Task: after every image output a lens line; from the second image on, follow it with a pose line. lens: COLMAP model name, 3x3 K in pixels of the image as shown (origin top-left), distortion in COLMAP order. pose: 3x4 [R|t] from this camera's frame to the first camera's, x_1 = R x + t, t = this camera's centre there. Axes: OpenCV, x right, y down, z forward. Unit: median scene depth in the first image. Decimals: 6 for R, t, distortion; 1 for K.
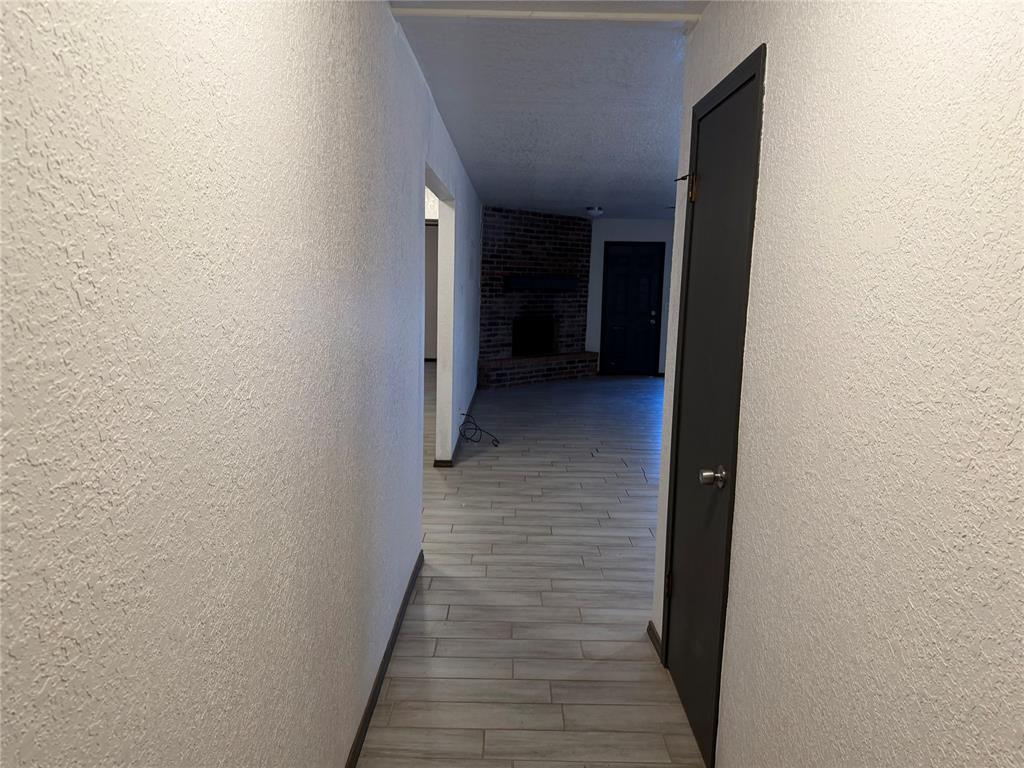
lens RADIAL K [[721.0, 0, 520.5], [0, 721.0, 393.1], [0, 0, 1]] dist [0.075164, -0.059331]
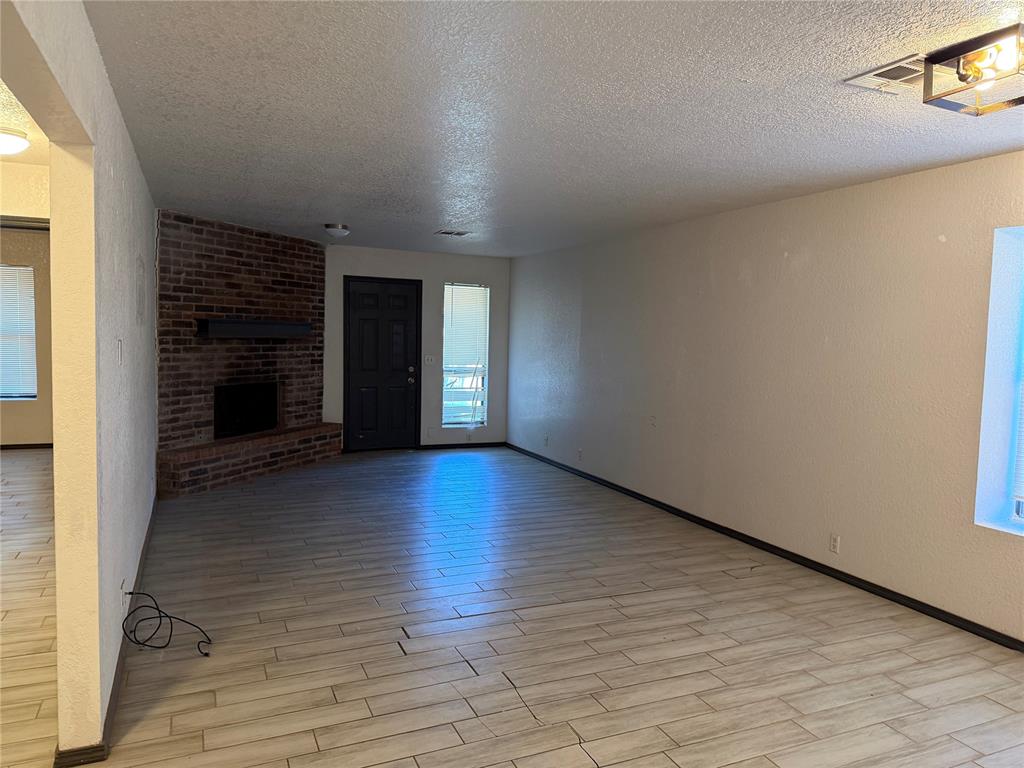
lens RADIAL K [[721.0, 0, 519.3], [0, 721.0, 384.8], [0, 0, 1]] dist [0.075164, -0.059331]
pose [[0.917108, -0.029970, 0.397511, -0.020341], [0.058391, 0.996514, -0.059584, -0.046562], [-0.394340, 0.077856, 0.915661, 0.283226]]
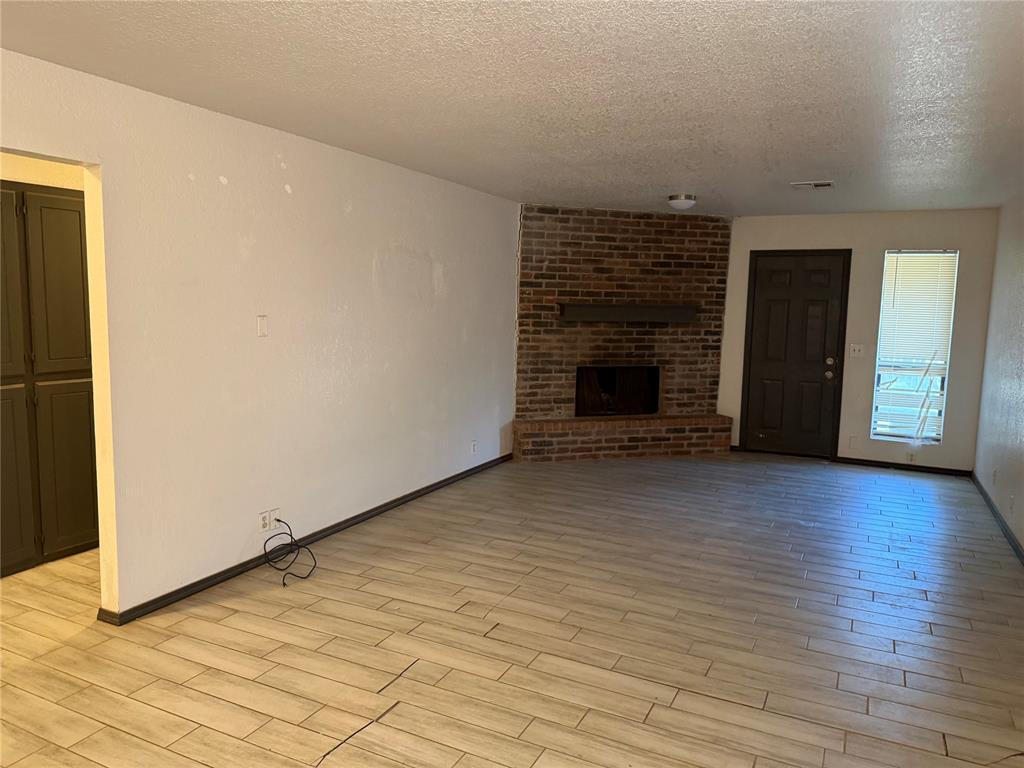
lens RADIAL K [[721.0, 0, 511.2], [0, 721.0, 393.2], [0, 0, 1]] dist [0.075164, -0.059331]
pose [[0.886776, 0.052404, -0.459220, 0.262127], [-0.071452, 0.997151, -0.024187, -0.054148], [0.456644, 0.054261, 0.887993, 0.355737]]
